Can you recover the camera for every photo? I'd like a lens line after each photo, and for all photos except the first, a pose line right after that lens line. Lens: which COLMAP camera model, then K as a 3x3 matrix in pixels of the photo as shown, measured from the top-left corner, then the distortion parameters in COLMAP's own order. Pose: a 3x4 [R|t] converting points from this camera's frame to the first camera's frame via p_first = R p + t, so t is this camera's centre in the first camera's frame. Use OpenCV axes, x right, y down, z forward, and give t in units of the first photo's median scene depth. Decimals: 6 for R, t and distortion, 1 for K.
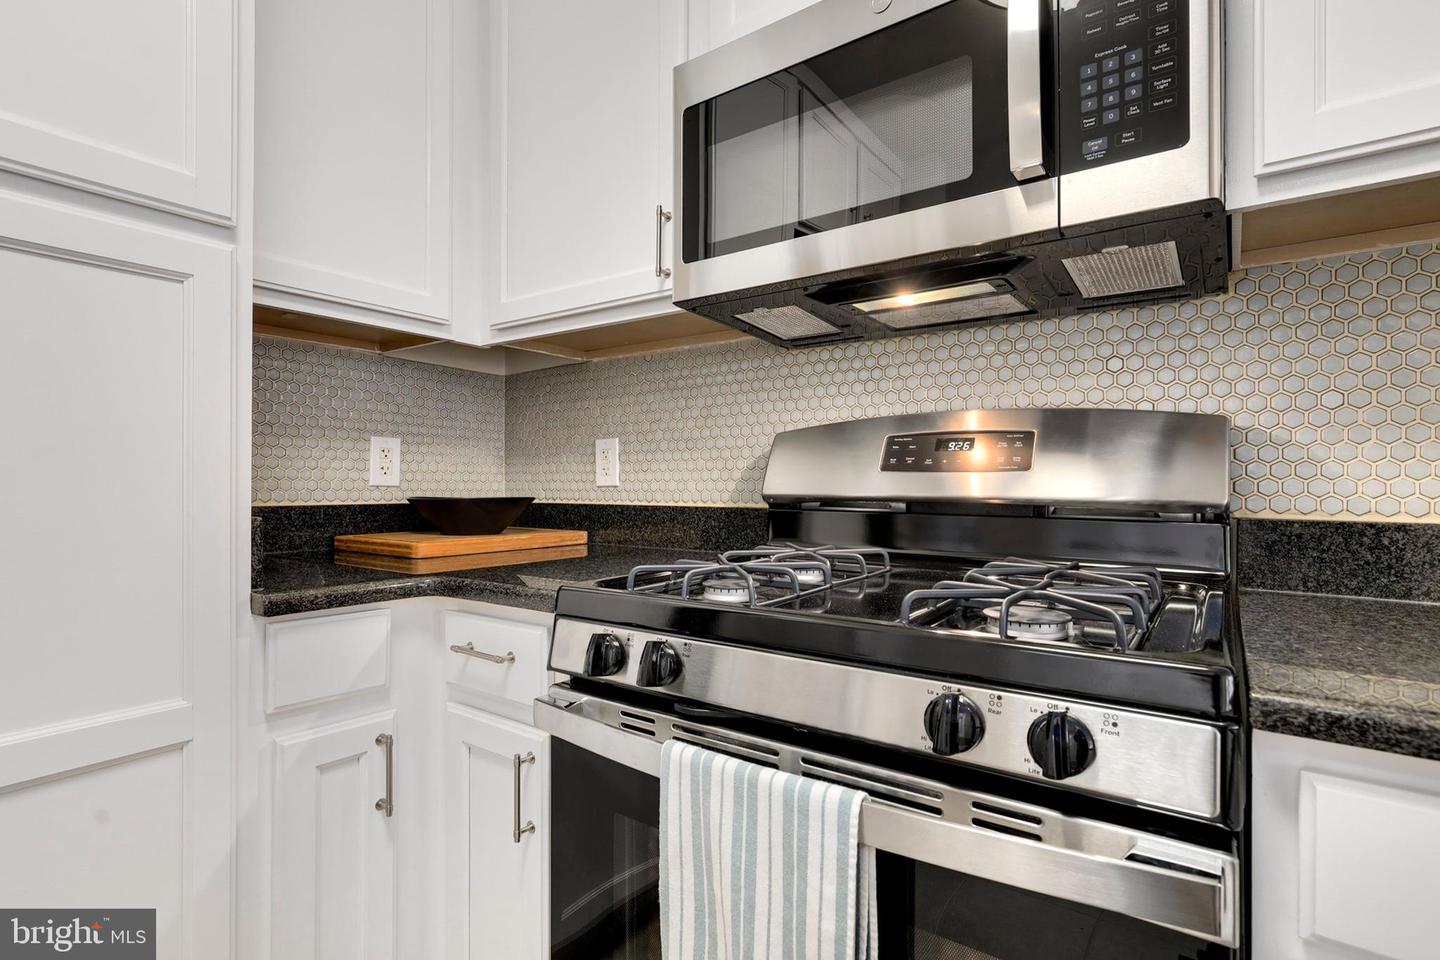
lens RADIAL K [[701.2, 0, 714.0], [0, 701.2, 481.8], [0, 0, 1]] dist [-0.017306, 0.006840]
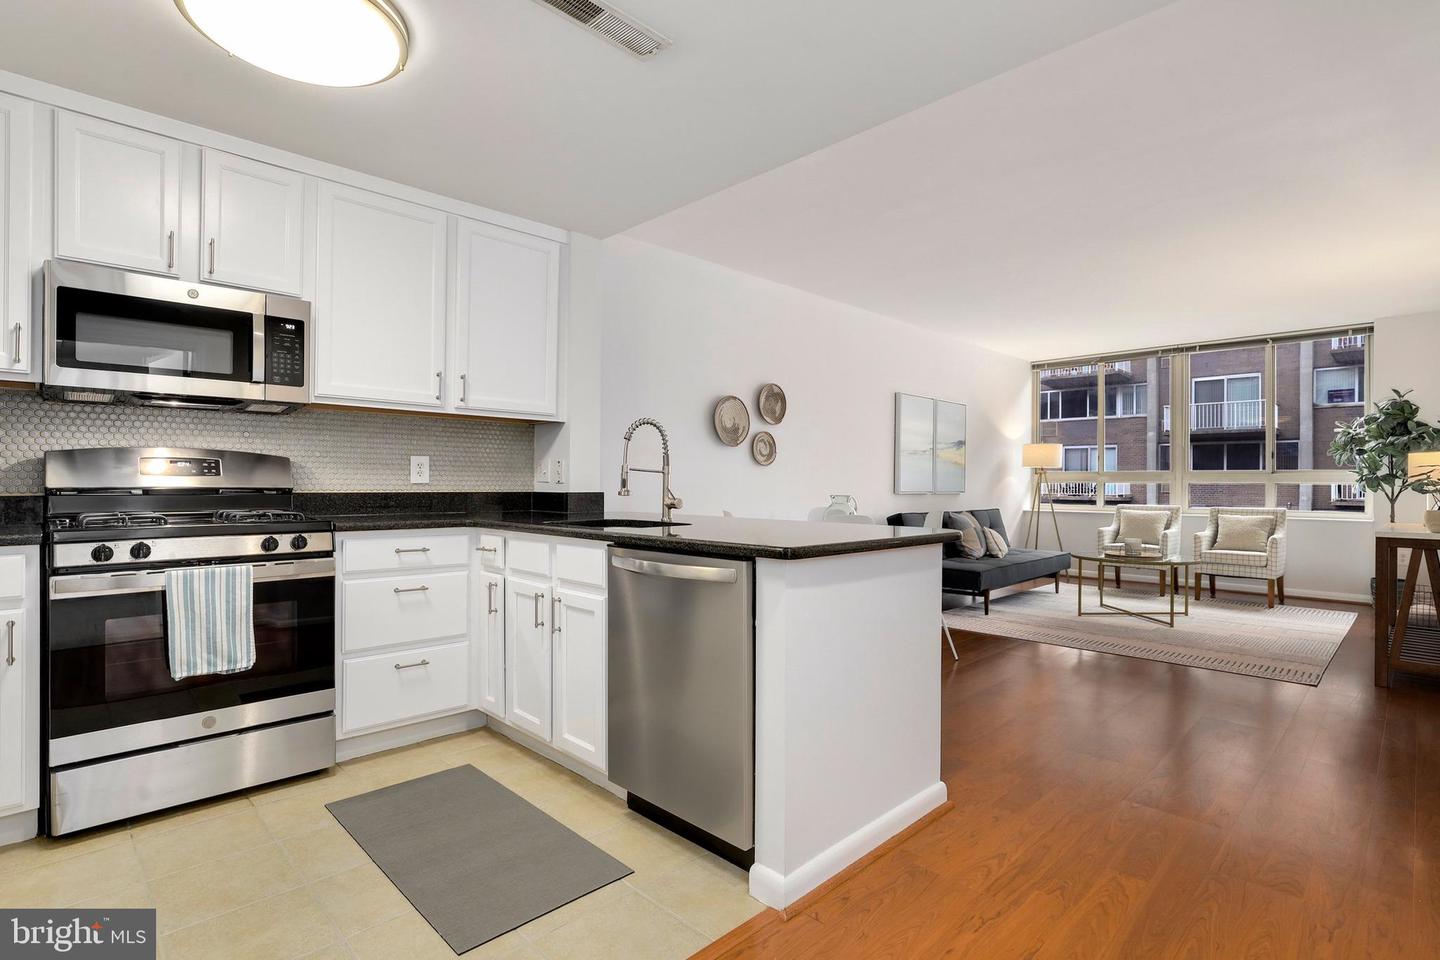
lens RADIAL K [[701.2, 0, 714.0], [0, 701.2, 481.8], [0, 0, 1]] dist [-0.017306, 0.006840]
pose [[0.169484, -0.002662, 0.985529, -1.717809], [-0.004036, 0.999986, 0.003395, -0.010782], [-0.985525, -0.004553, 0.169471, -1.164098]]
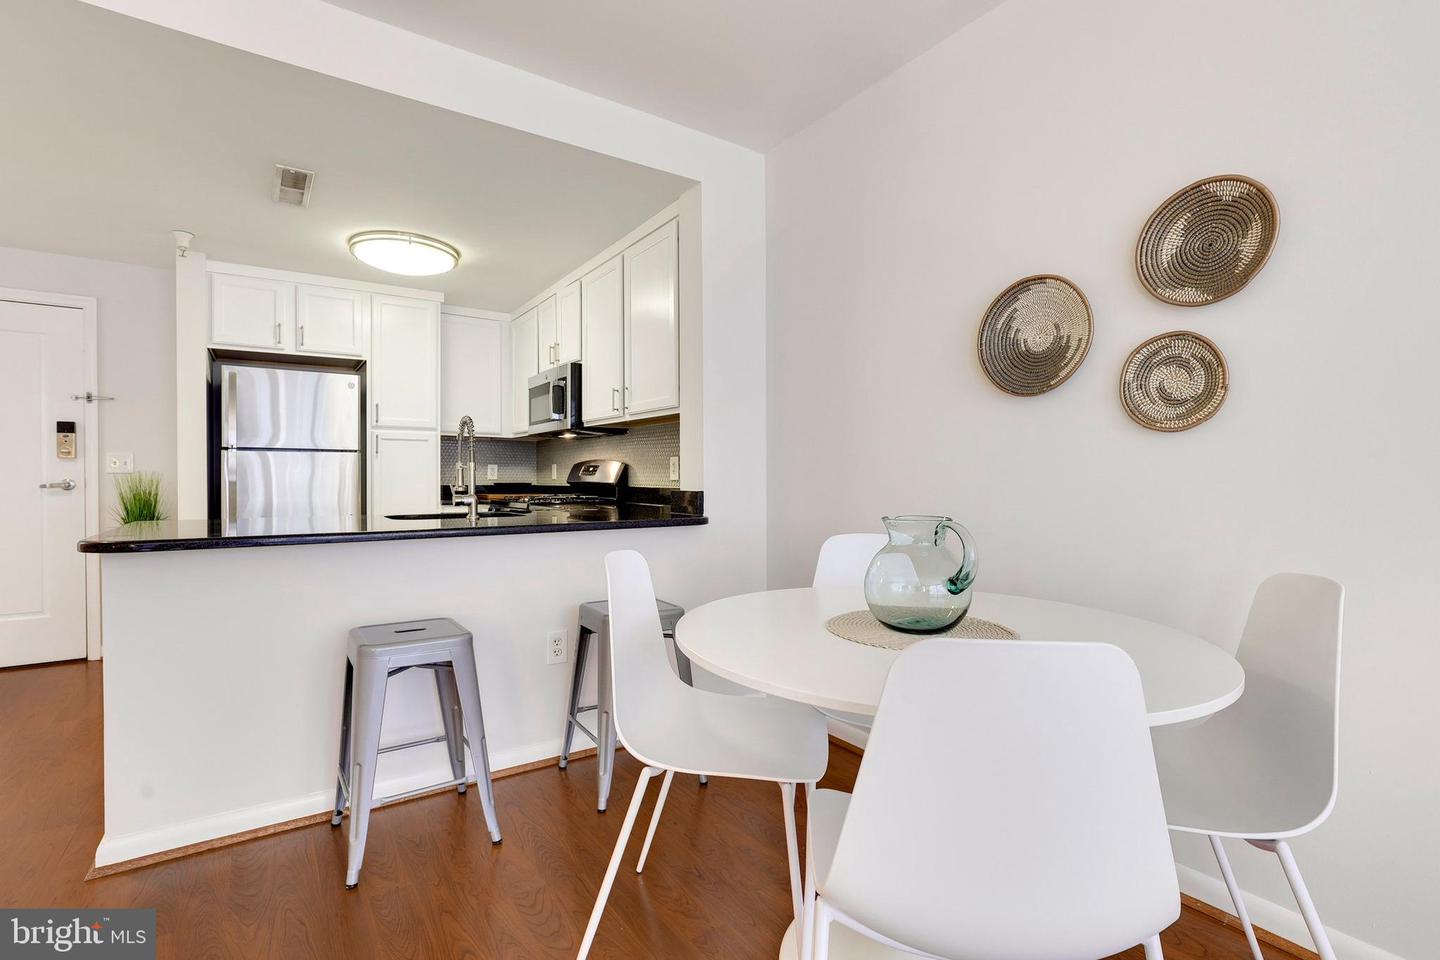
lens RADIAL K [[666.2, 0, 712.3], [0, 666.2, 482.1], [0, 0, 1]] dist [-0.015158, 0.004532]
pose [[0.939749, 0.000112, -0.341866, 2.499505], [0.001740, 0.999985, 0.005110, 0.004487], [0.341862, -0.005397, 0.939735, -2.517222]]
